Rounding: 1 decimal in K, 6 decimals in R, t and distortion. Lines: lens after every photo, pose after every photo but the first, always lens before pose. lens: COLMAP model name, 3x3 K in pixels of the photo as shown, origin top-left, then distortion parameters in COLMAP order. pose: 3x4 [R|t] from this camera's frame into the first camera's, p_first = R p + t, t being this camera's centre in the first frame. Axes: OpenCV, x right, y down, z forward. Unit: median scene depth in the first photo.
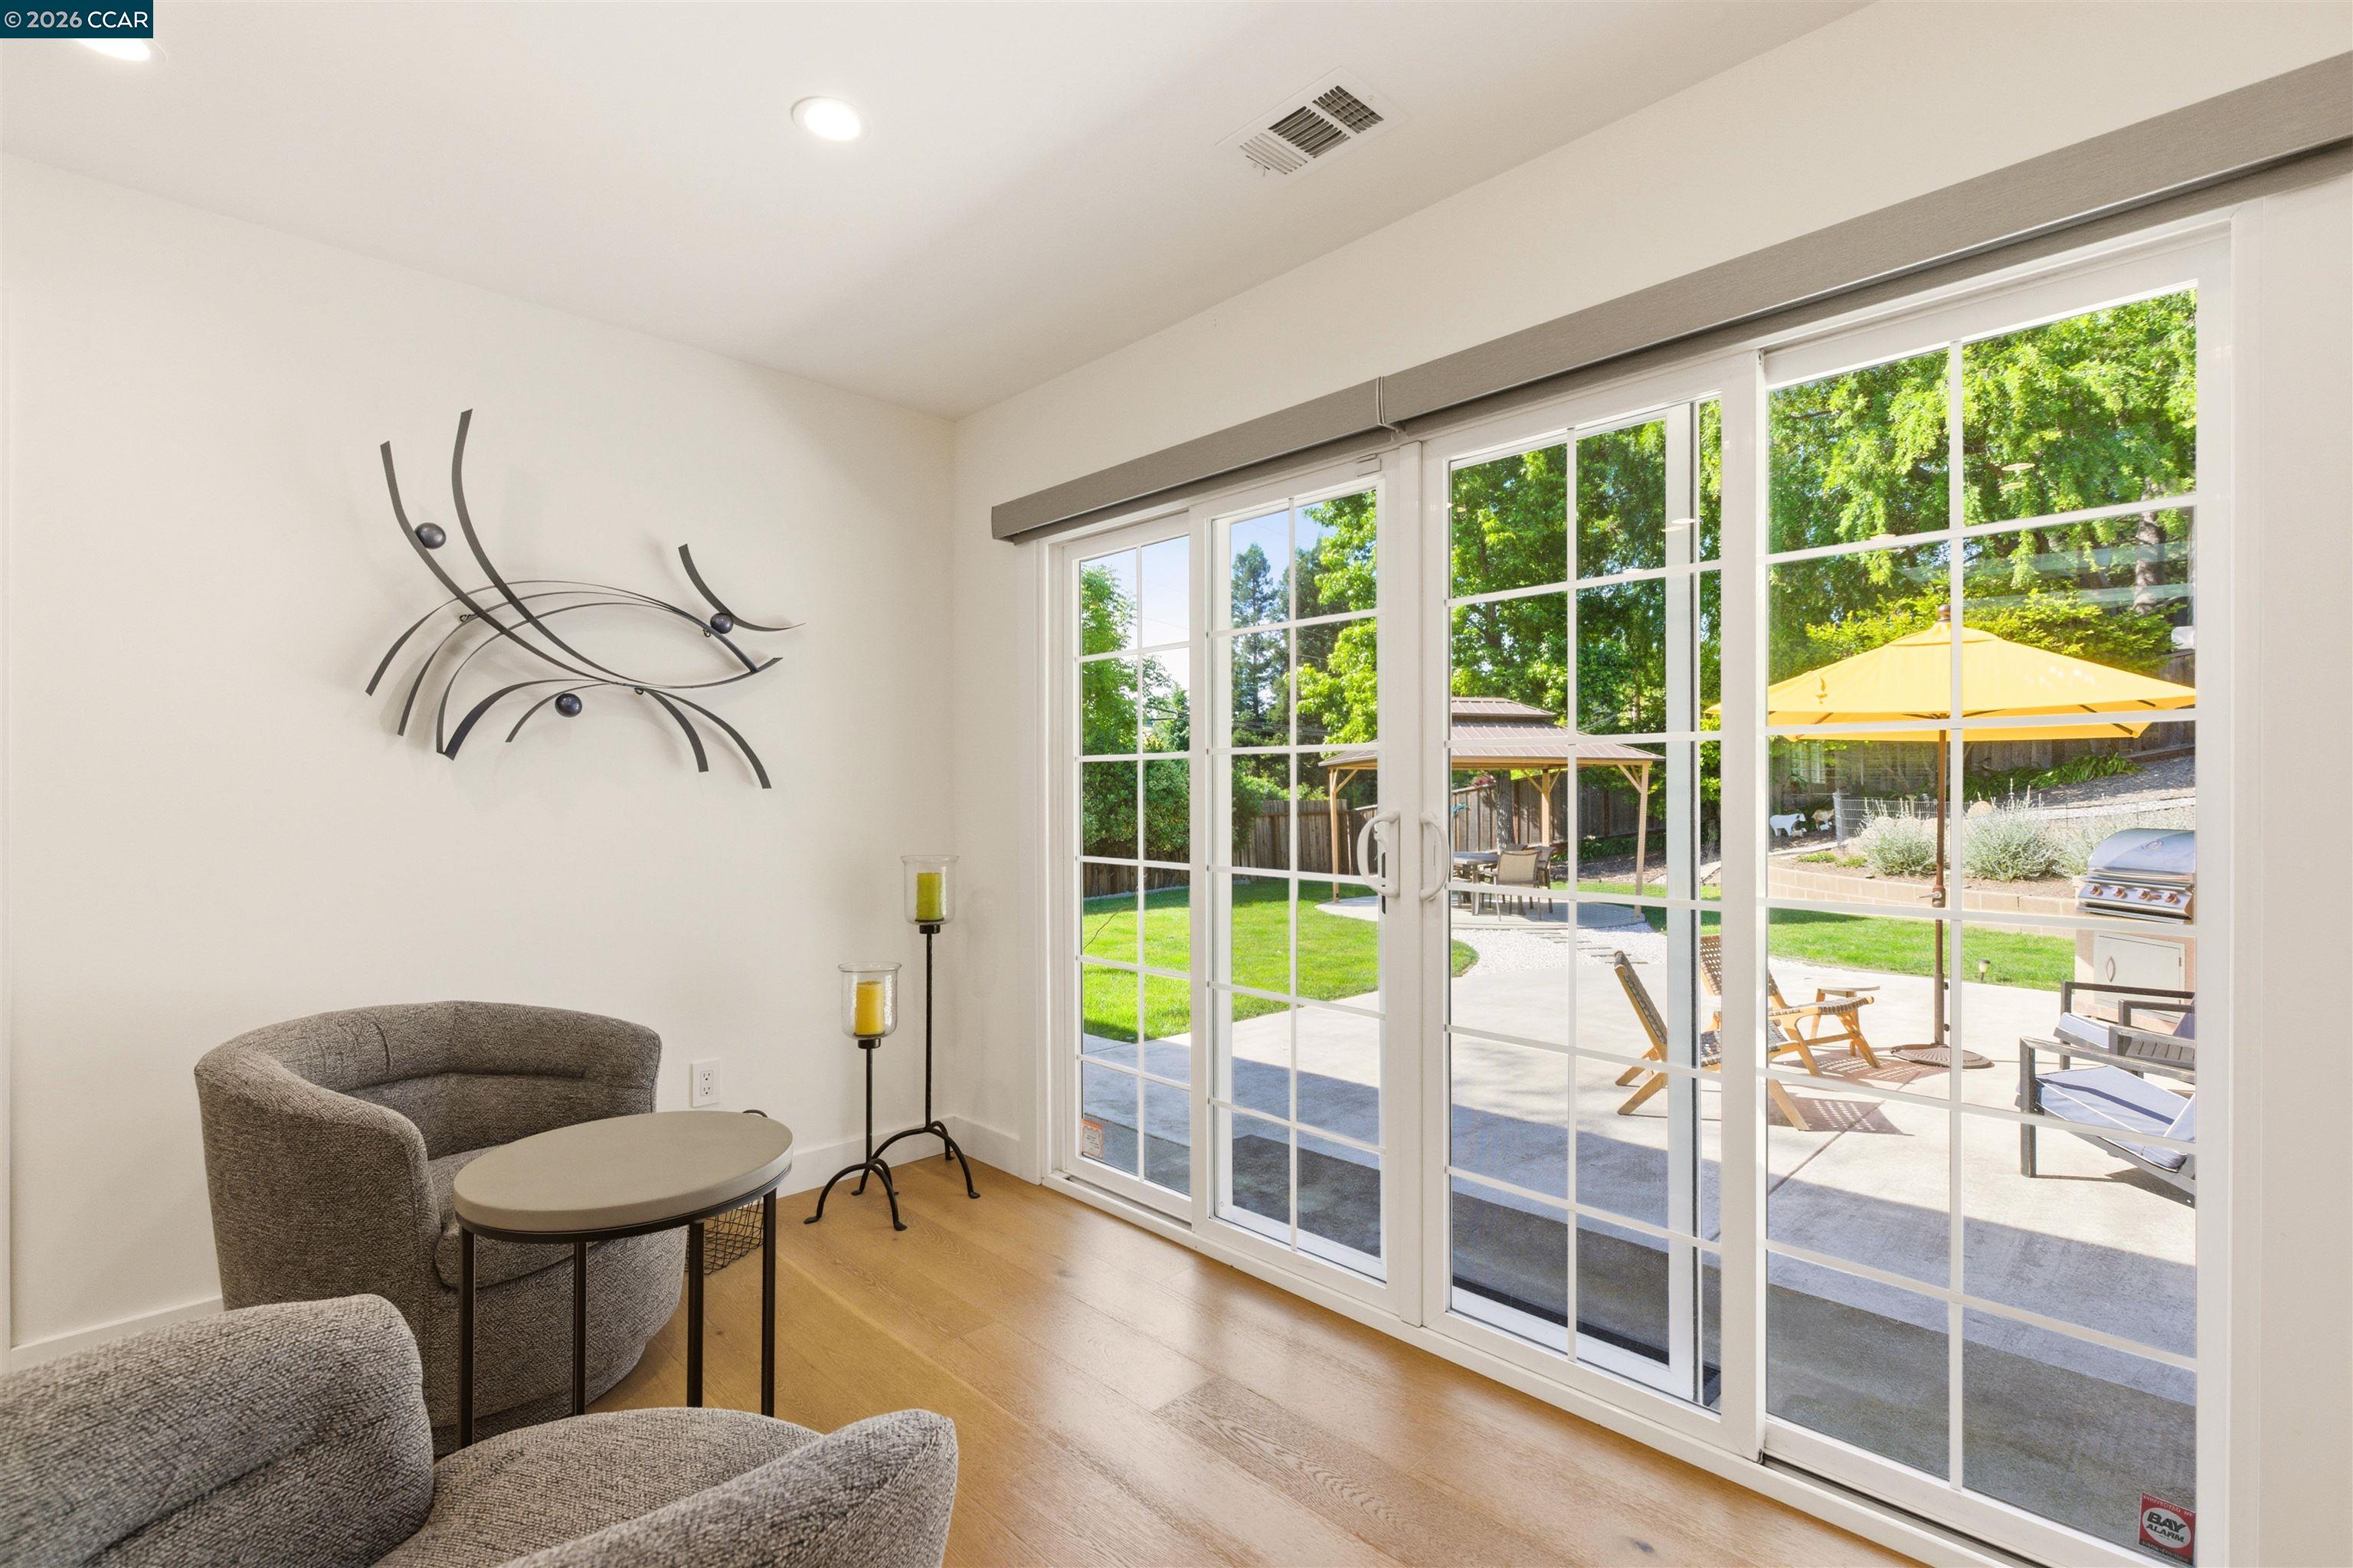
lens RADIAL K [[1059.6, 0, 1176.2], [0, 1059.6, 791.5], [0, 0, 1]] dist [-0.002019, 0.000369]
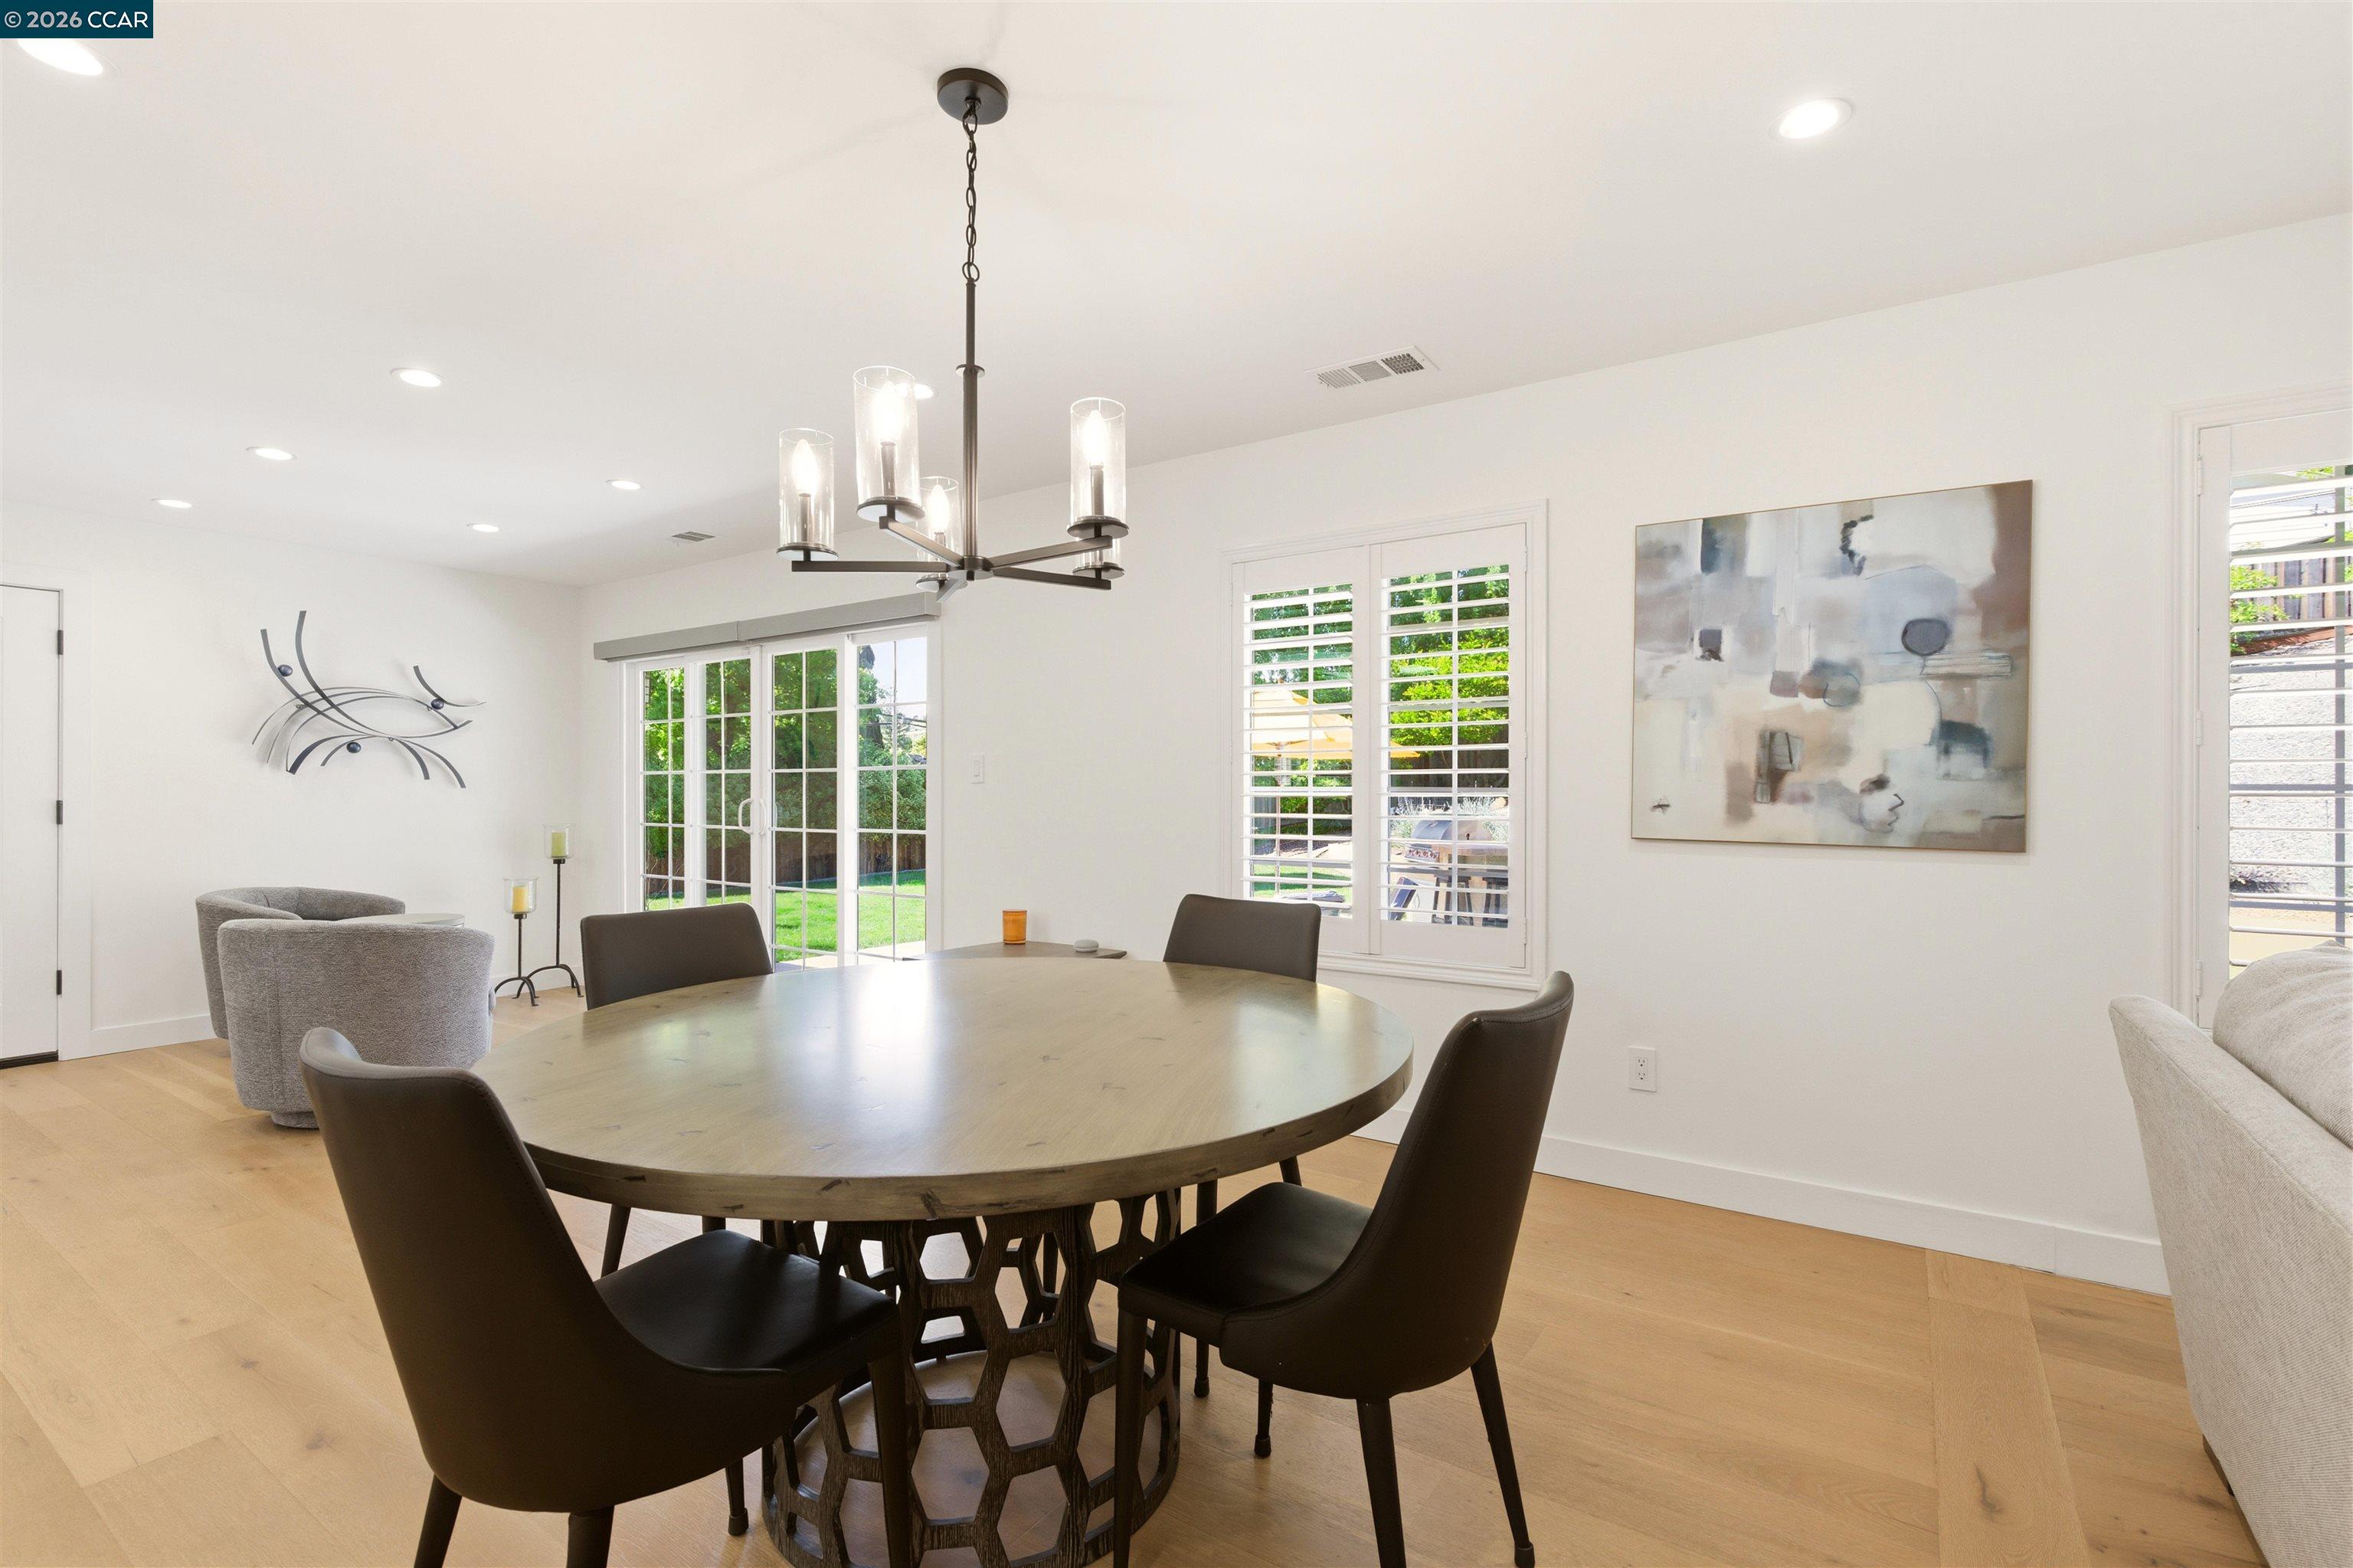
lens RADIAL K [[1059.6, 0, 1180.0], [0, 1059.6, 785.5], [0, 0, 1]] dist [-0.002019, 0.000369]
pose [[0.980295, -0.002201, 0.197528, 0.560696], [0.004574, 0.999923, -0.011557, 0.021837], [-0.197487, 0.012233, 0.980229, -1.258379]]
